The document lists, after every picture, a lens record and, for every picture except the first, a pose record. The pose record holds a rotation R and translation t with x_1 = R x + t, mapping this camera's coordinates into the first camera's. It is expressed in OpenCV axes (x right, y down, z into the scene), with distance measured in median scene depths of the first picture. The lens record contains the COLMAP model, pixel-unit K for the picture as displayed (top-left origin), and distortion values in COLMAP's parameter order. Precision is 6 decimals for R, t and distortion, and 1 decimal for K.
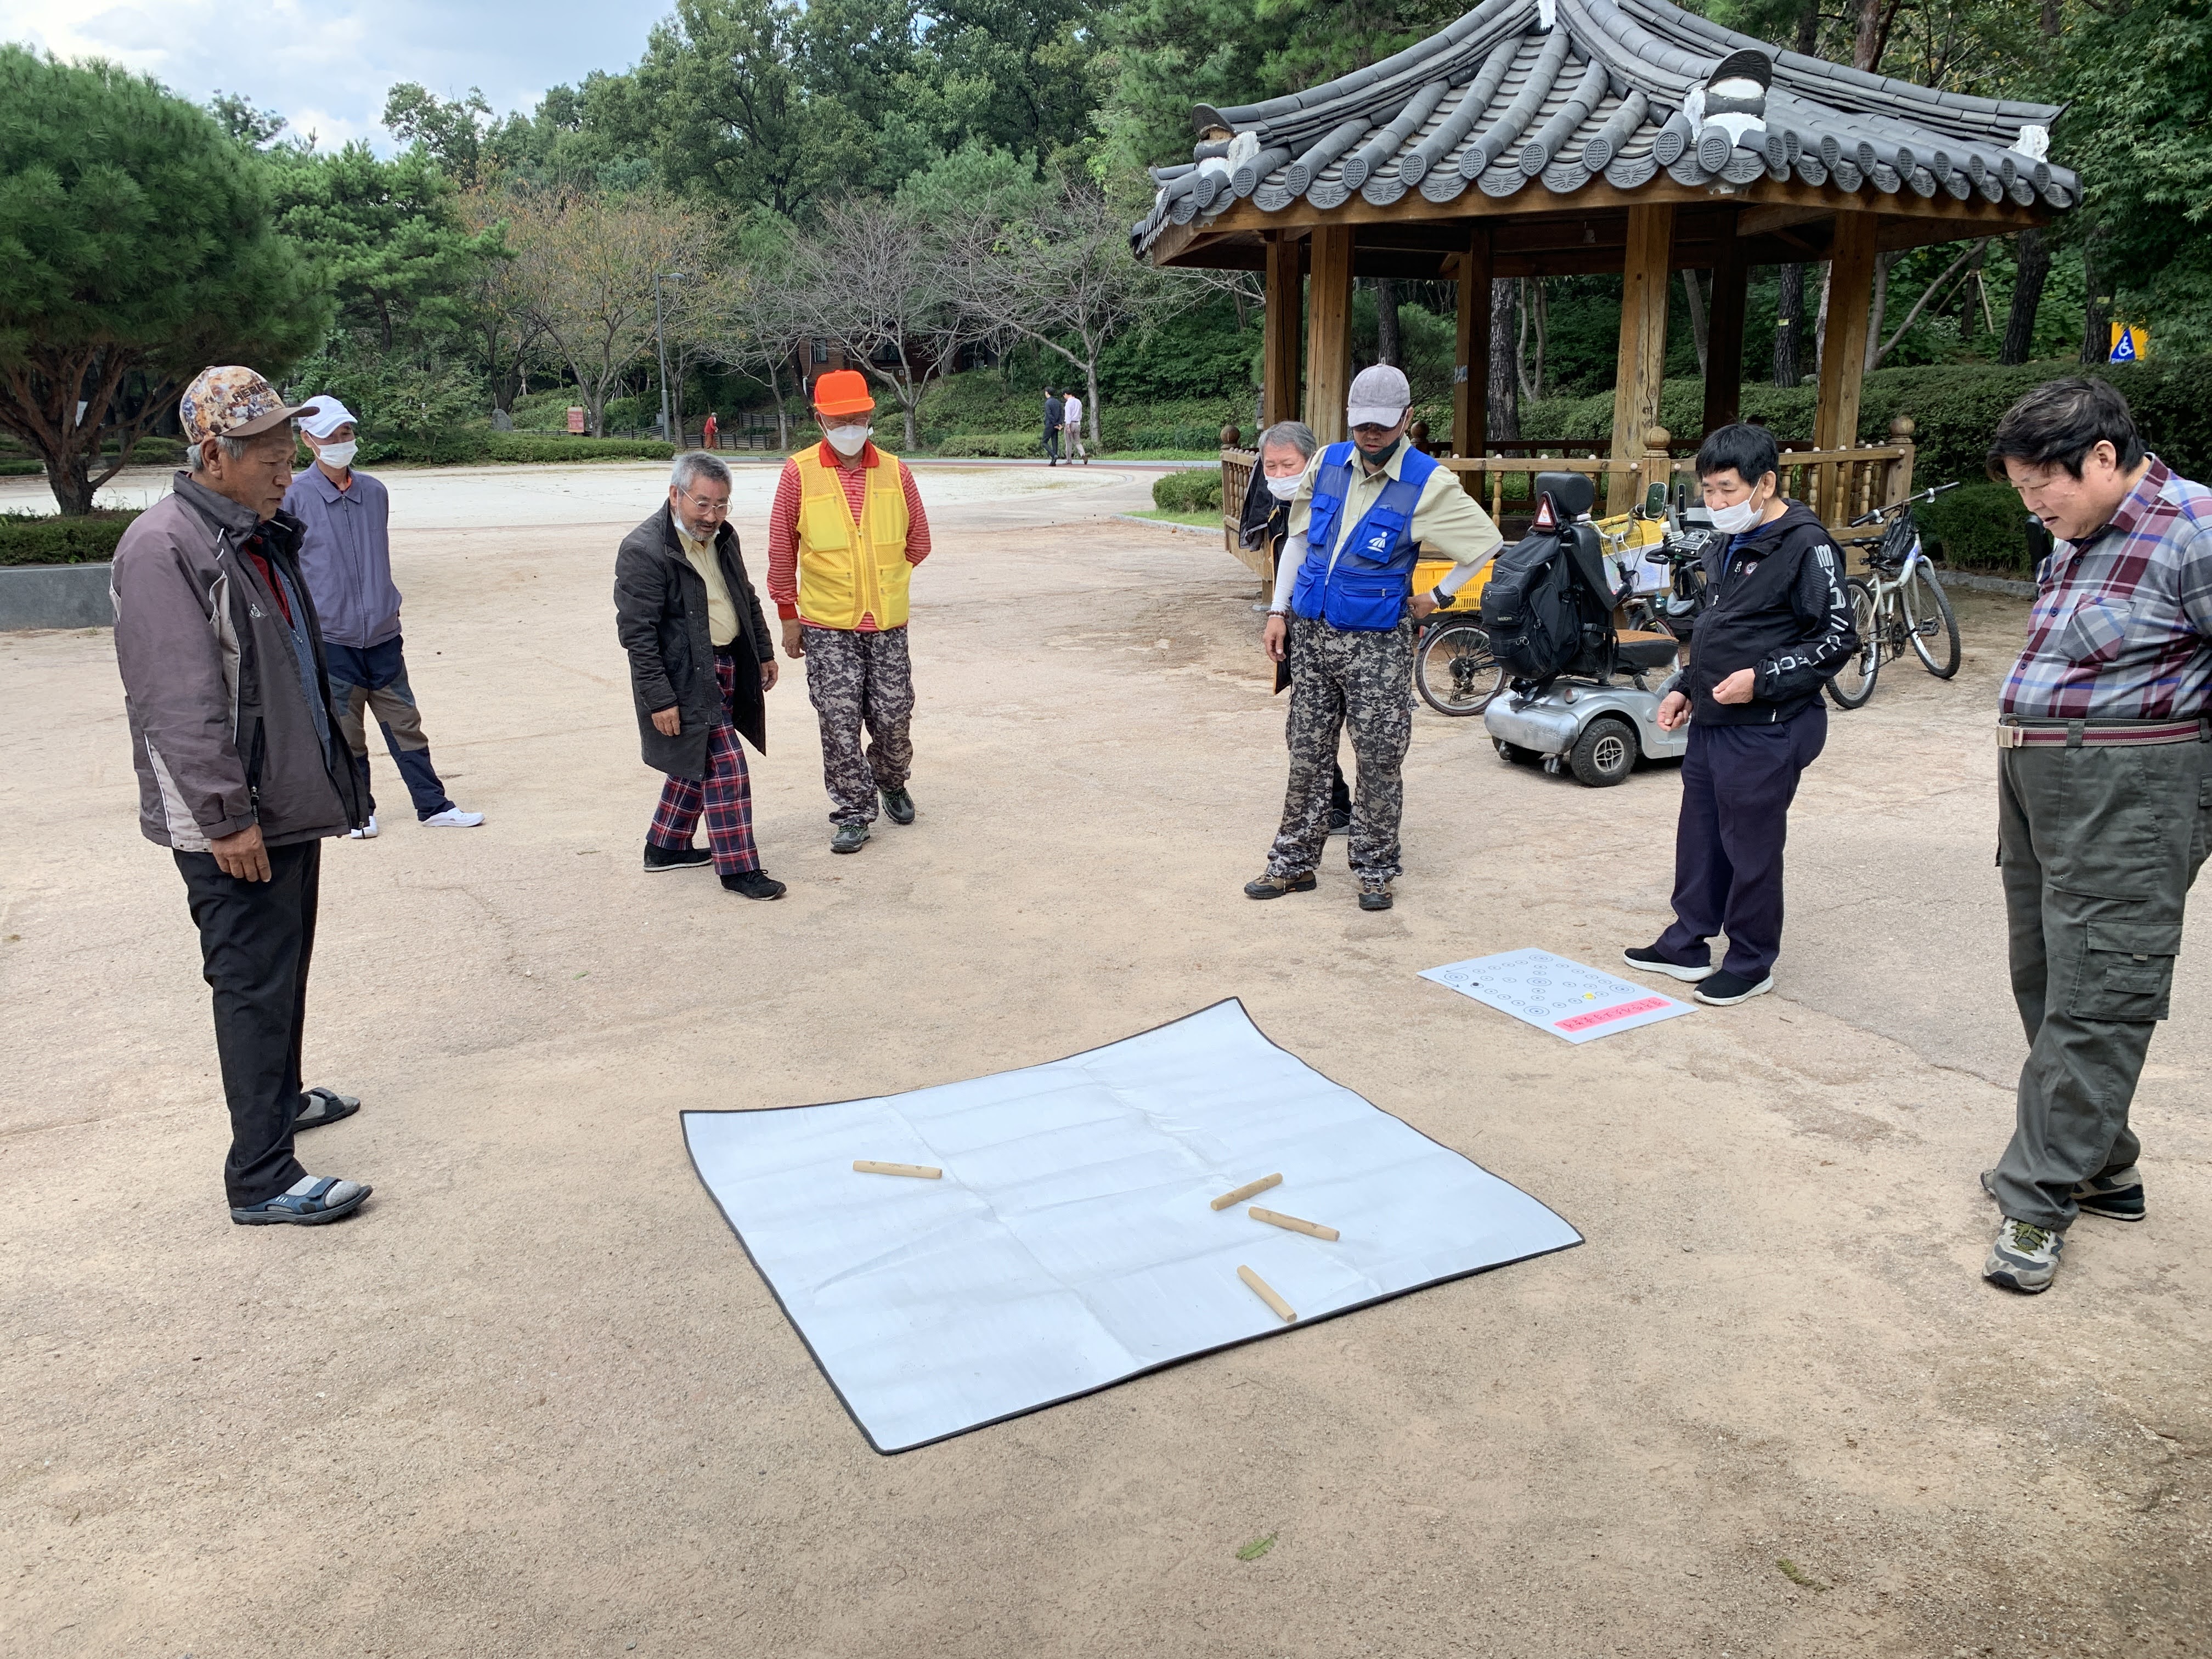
lens RADIAL K [[1751.1, 0, 1106.0], [0, 1751.1, 829.5], [0, 0, 1]] dist [0.191750, -0.562116]
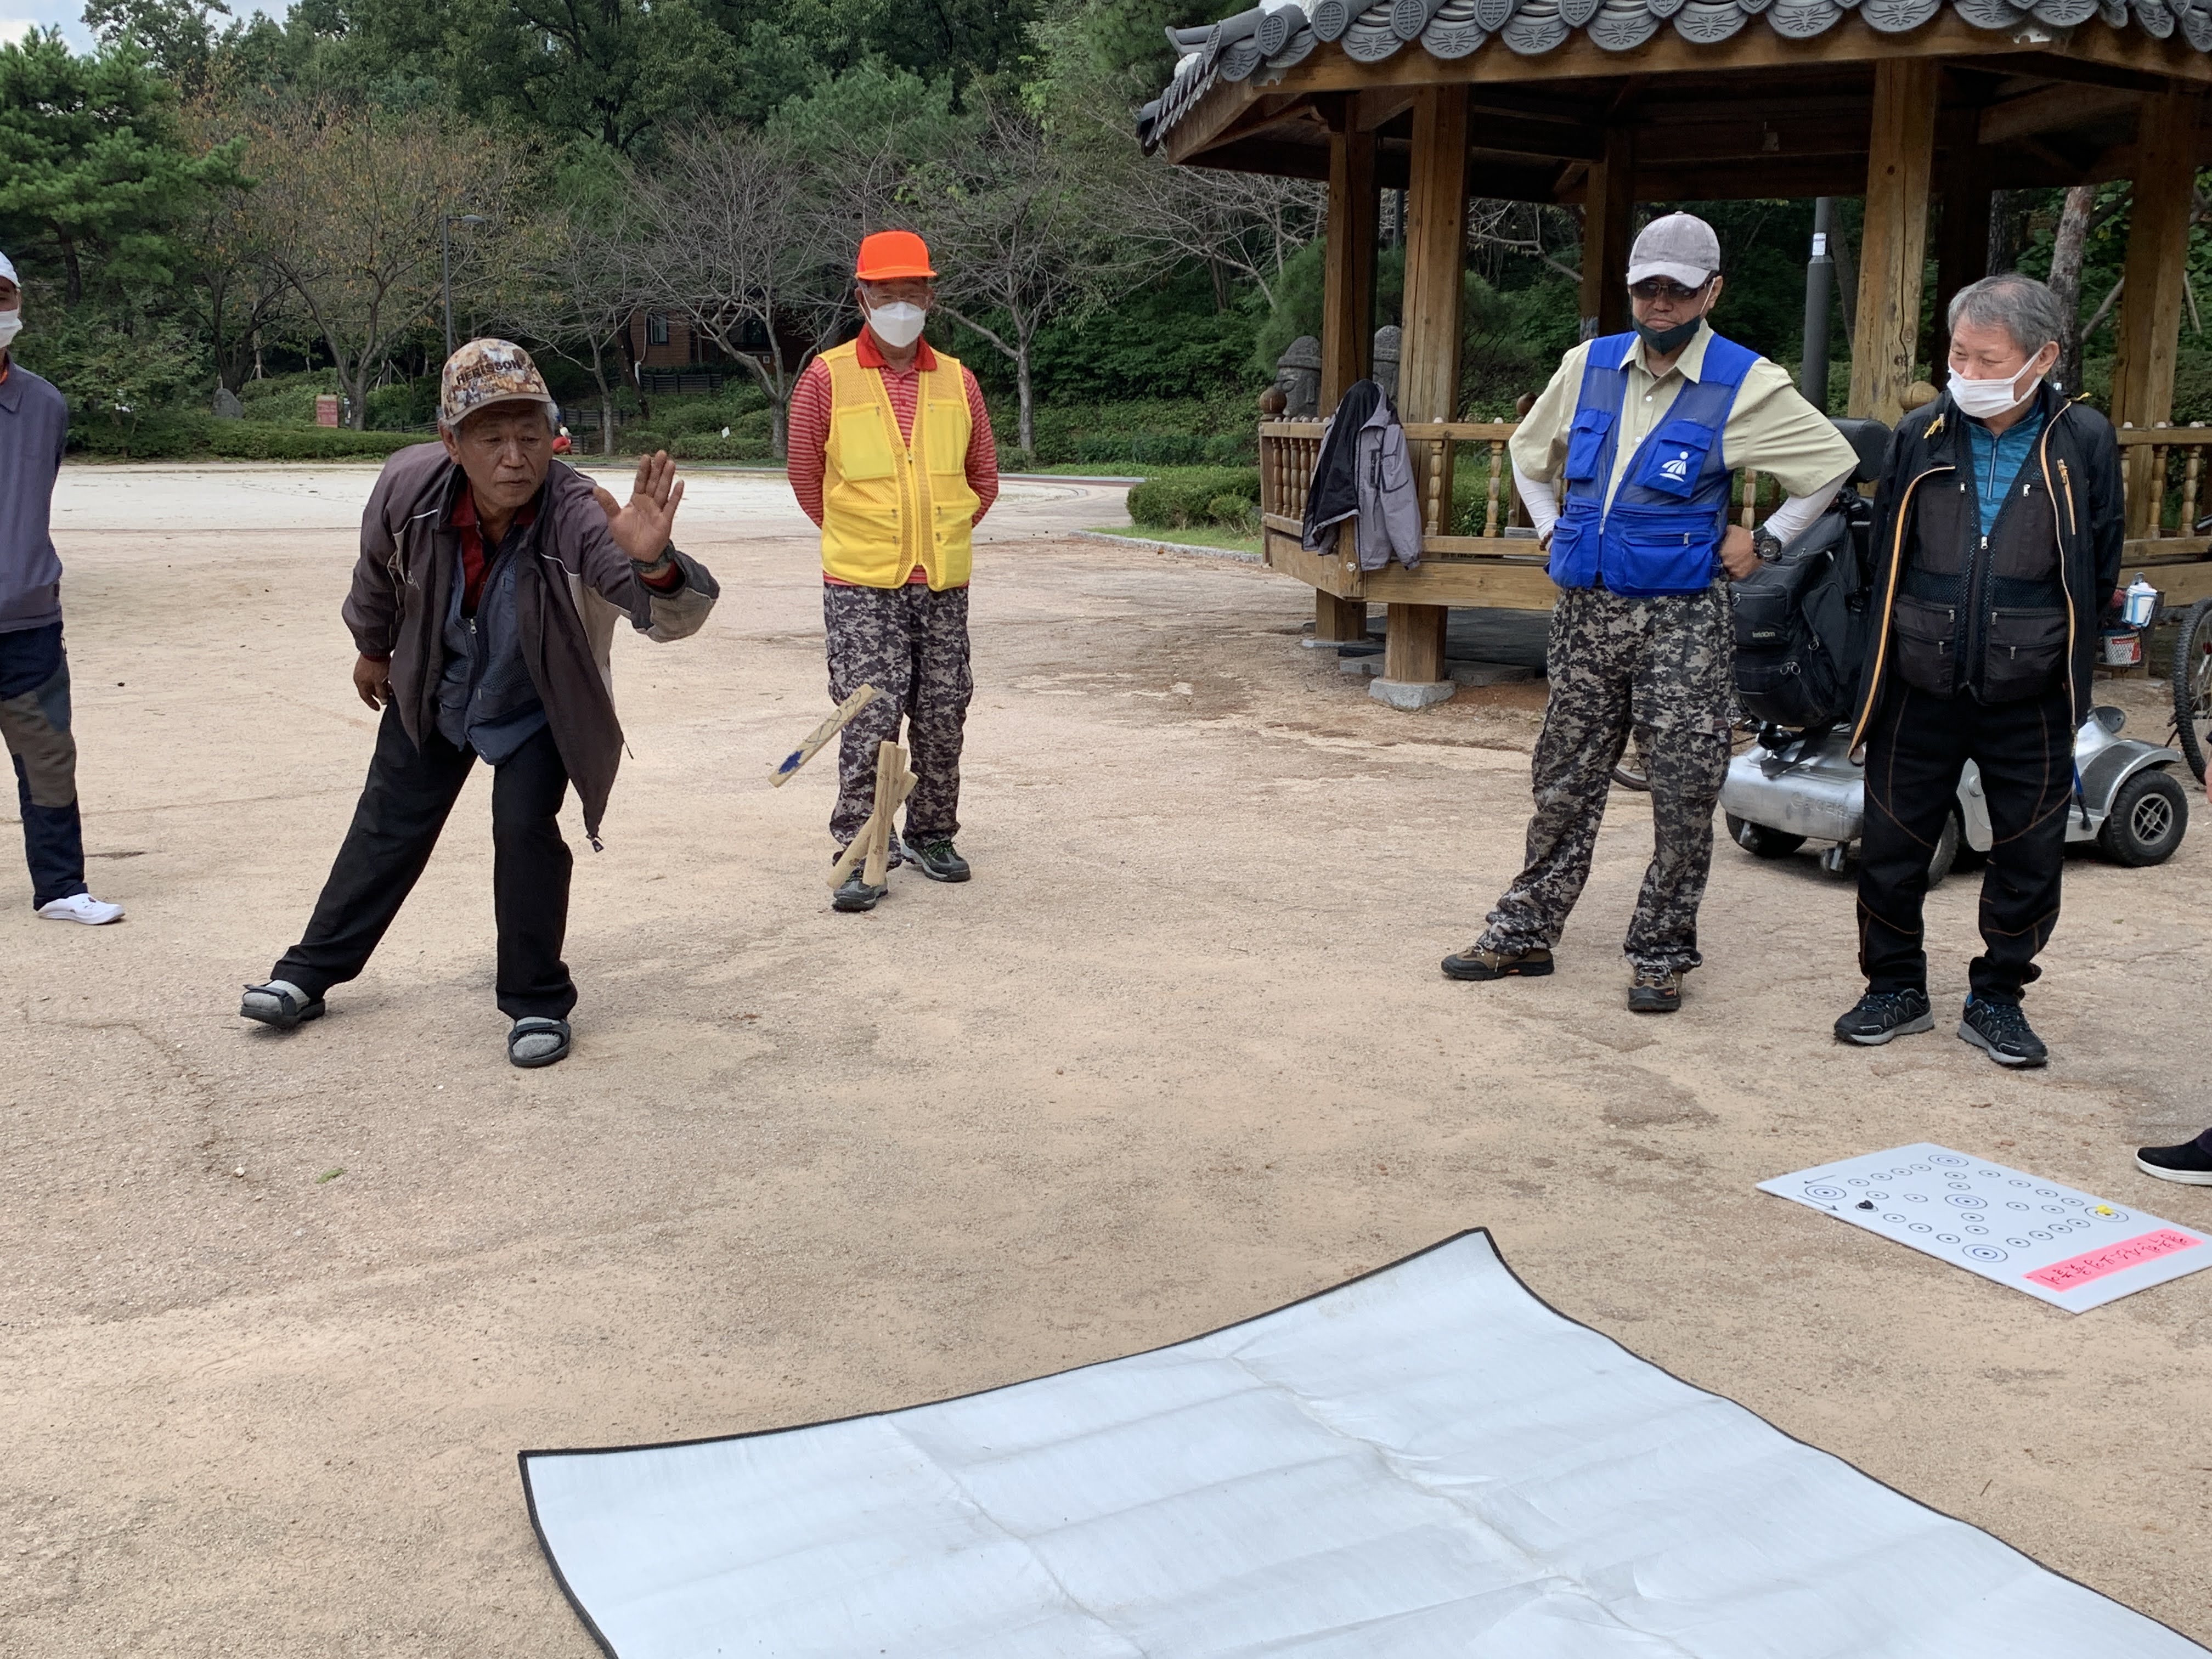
lens RADIAL K [[2282.3, 0, 1109.0], [0, 2282.3, 816.6], [0, 0, 1]] dist [0.164398, -0.481329]
pose [[0.998948, 0.015133, 0.043279, -0.030610], [-0.012193, 0.997652, -0.067386, 0.005153], [-0.044197, 0.066788, 0.996788, 0.091382]]
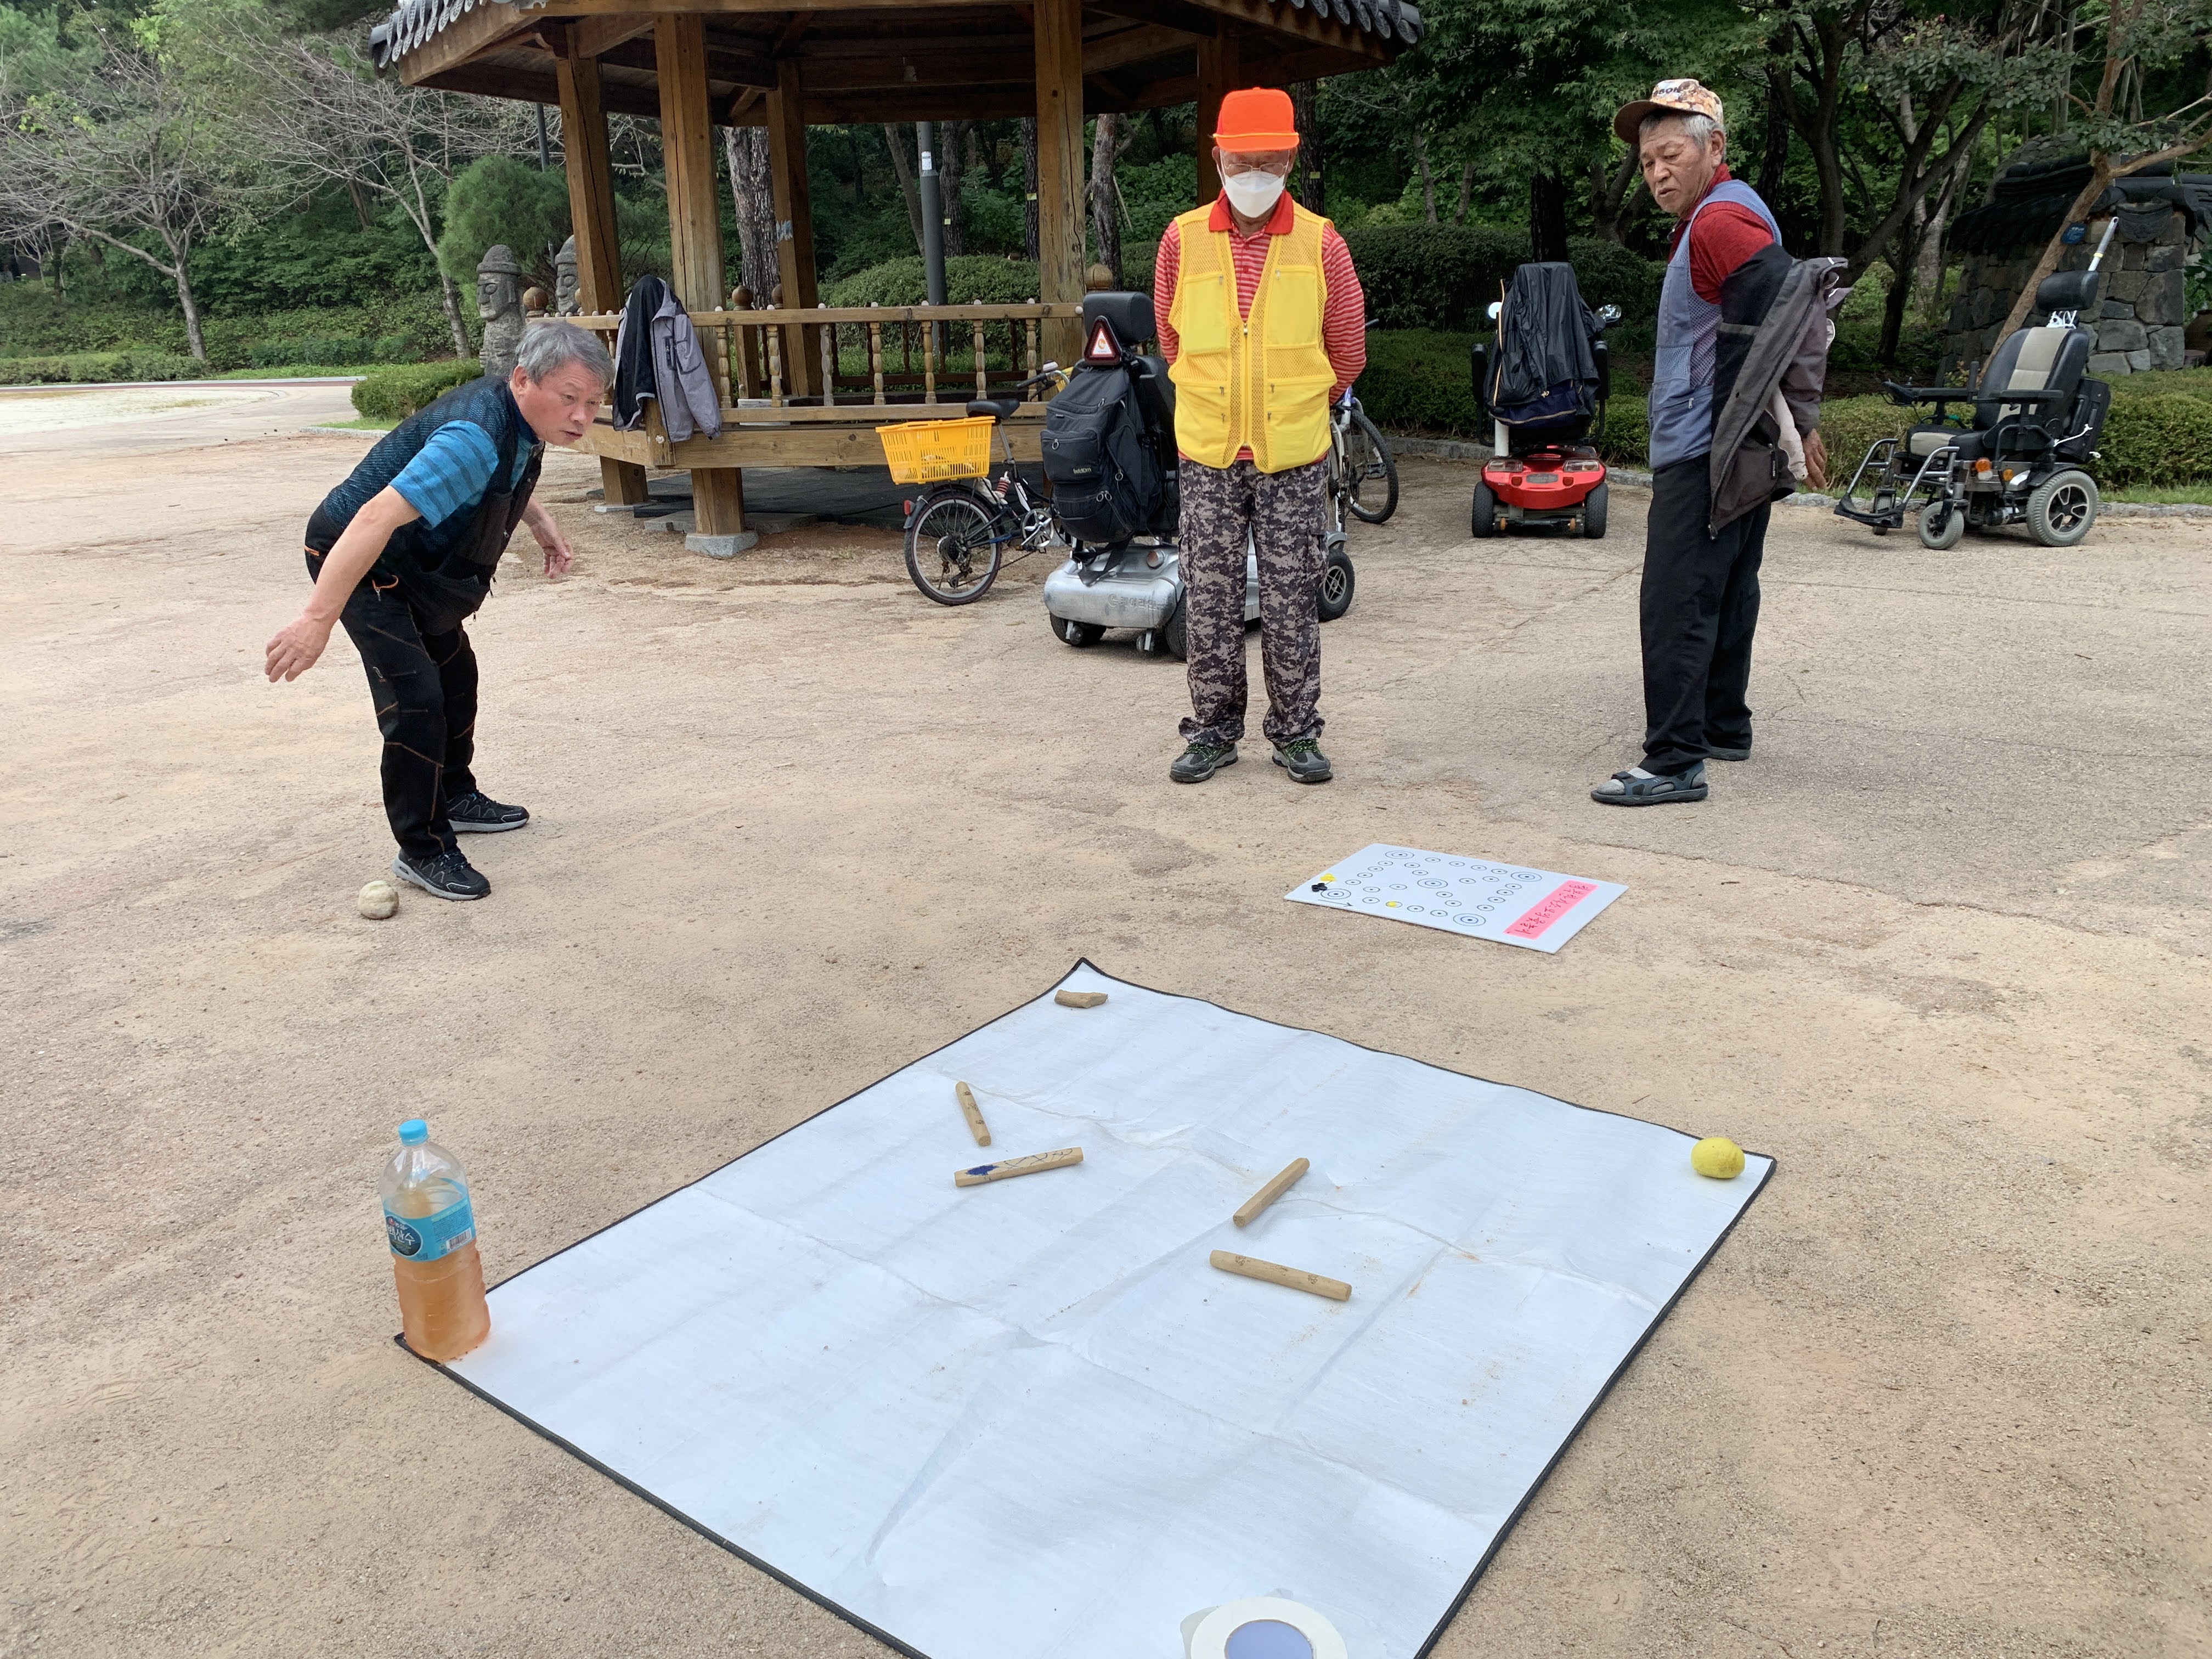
lens RADIAL K [[1744.7, 0, 1141.0], [0, 1744.7, 828.2], [0, 0, 1]] dist [0.029929, -0.039903]
pose [[0.875575, -0.151721, 0.458638, -0.086927], [0.132449, 0.988415, 0.074120, -0.005777], [-0.464570, -0.004151, 0.885526, 0.147680]]
